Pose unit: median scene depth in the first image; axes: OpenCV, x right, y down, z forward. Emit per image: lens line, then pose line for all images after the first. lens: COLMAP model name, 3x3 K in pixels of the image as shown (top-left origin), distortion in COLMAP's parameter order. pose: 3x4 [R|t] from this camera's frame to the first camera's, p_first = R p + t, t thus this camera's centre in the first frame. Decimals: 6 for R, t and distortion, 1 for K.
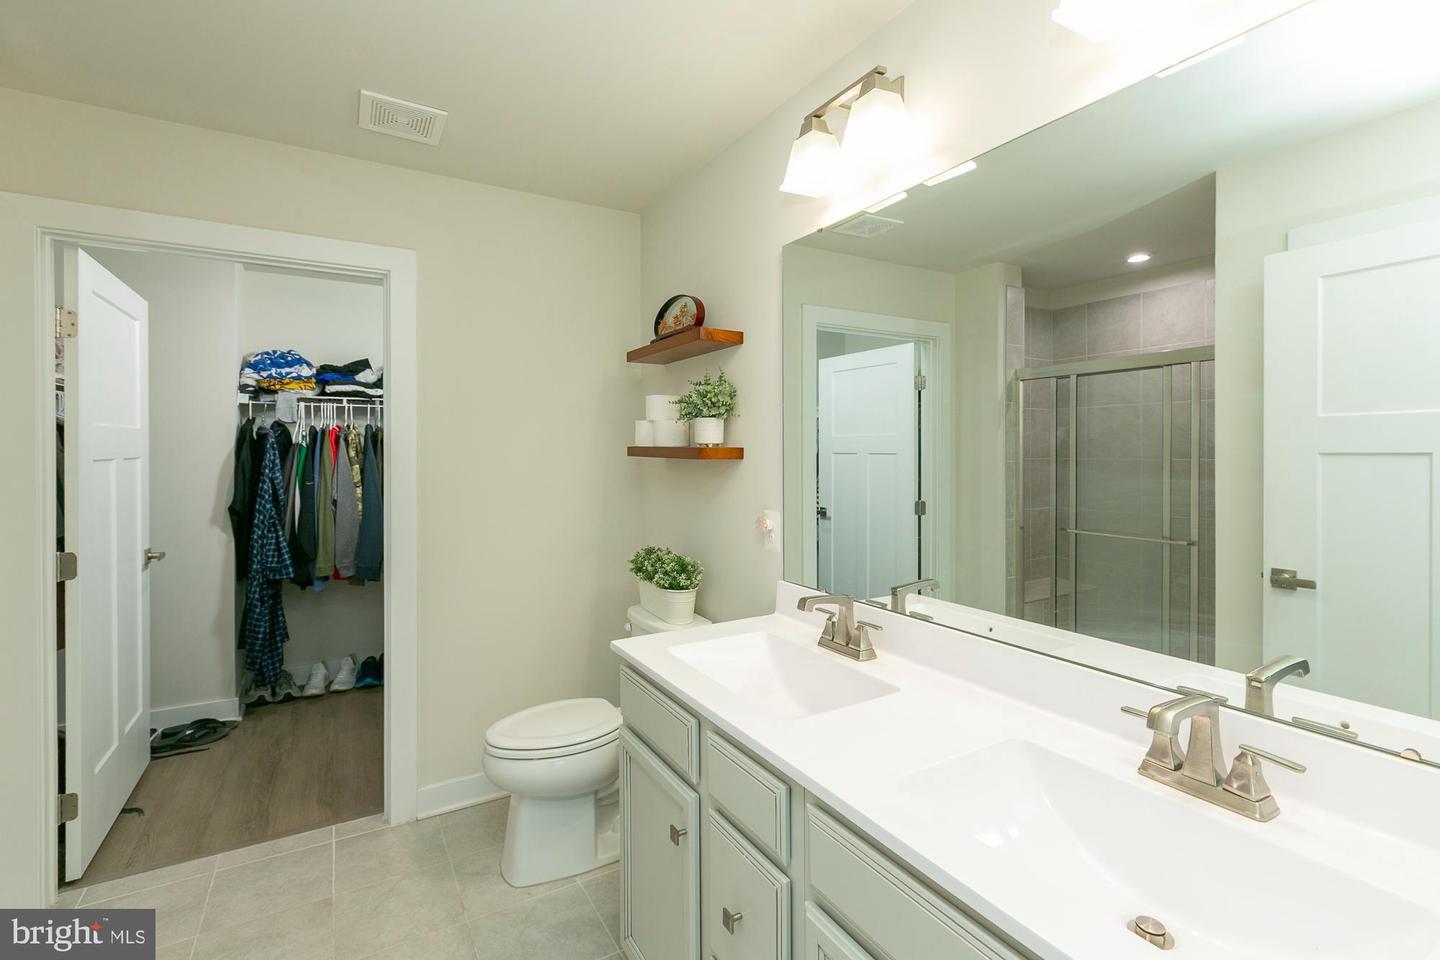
lens RADIAL K [[662.2, 0, 724.5], [0, 662.2, 483.0], [0, 0, 1]] dist [-0.001899, 0.000132]
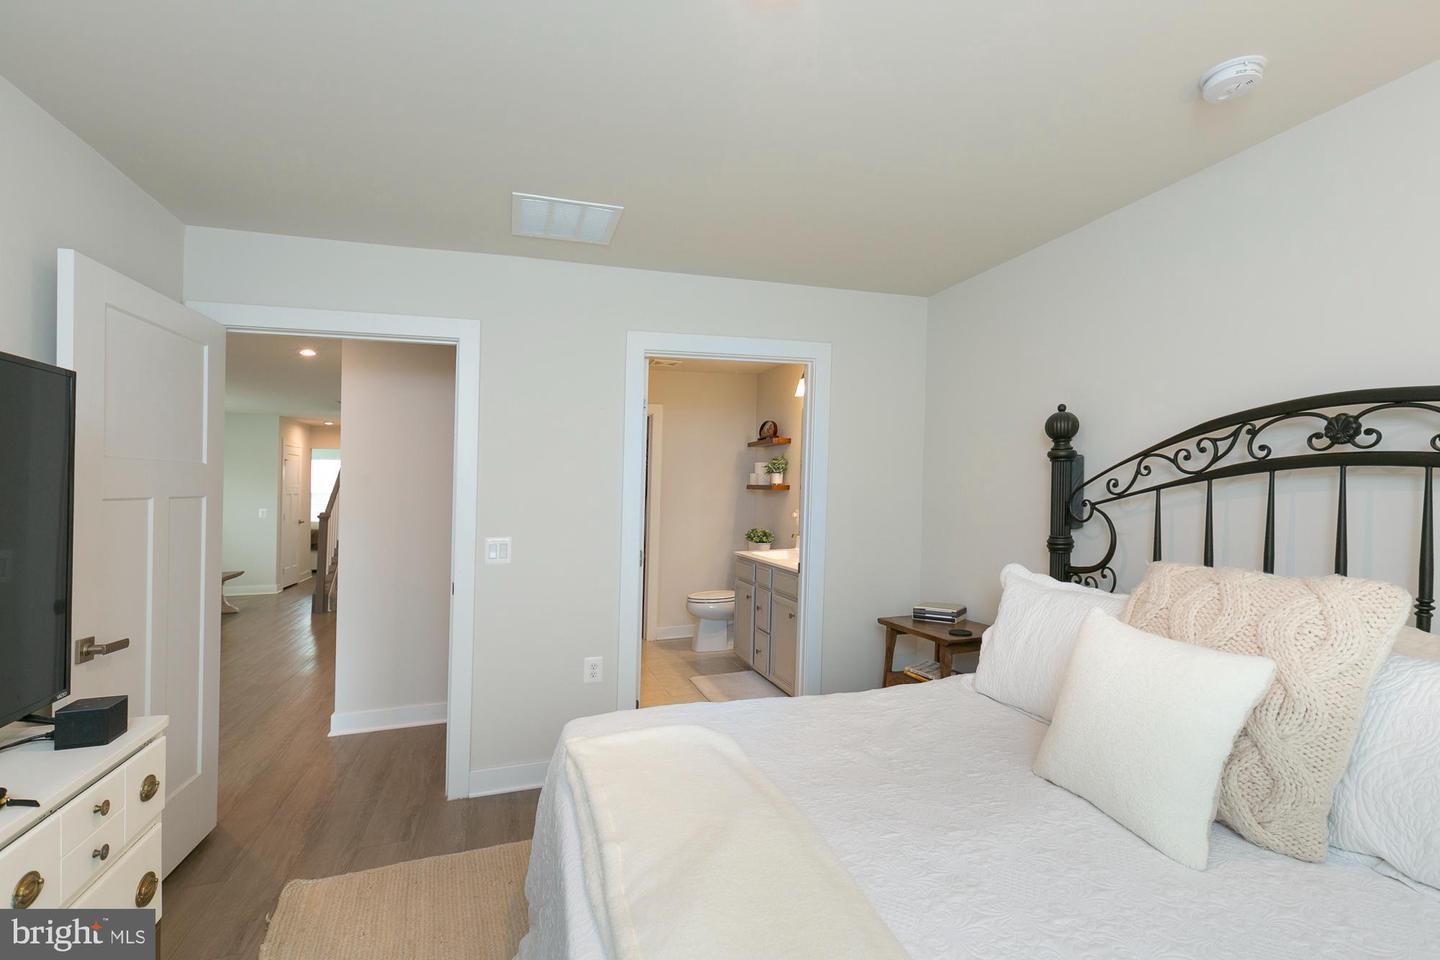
lens RADIAL K [[662.2, 0, 722.0], [0, 662.2, 487.3], [0, 0, 1]] dist [-0.001899, 0.000132]
pose [[0.968280, 0.007083, -0.249768, 0.366348], [-0.021529, 0.998246, -0.055156, 0.086434], [0.248939, 0.058783, 0.966734, -1.316040]]
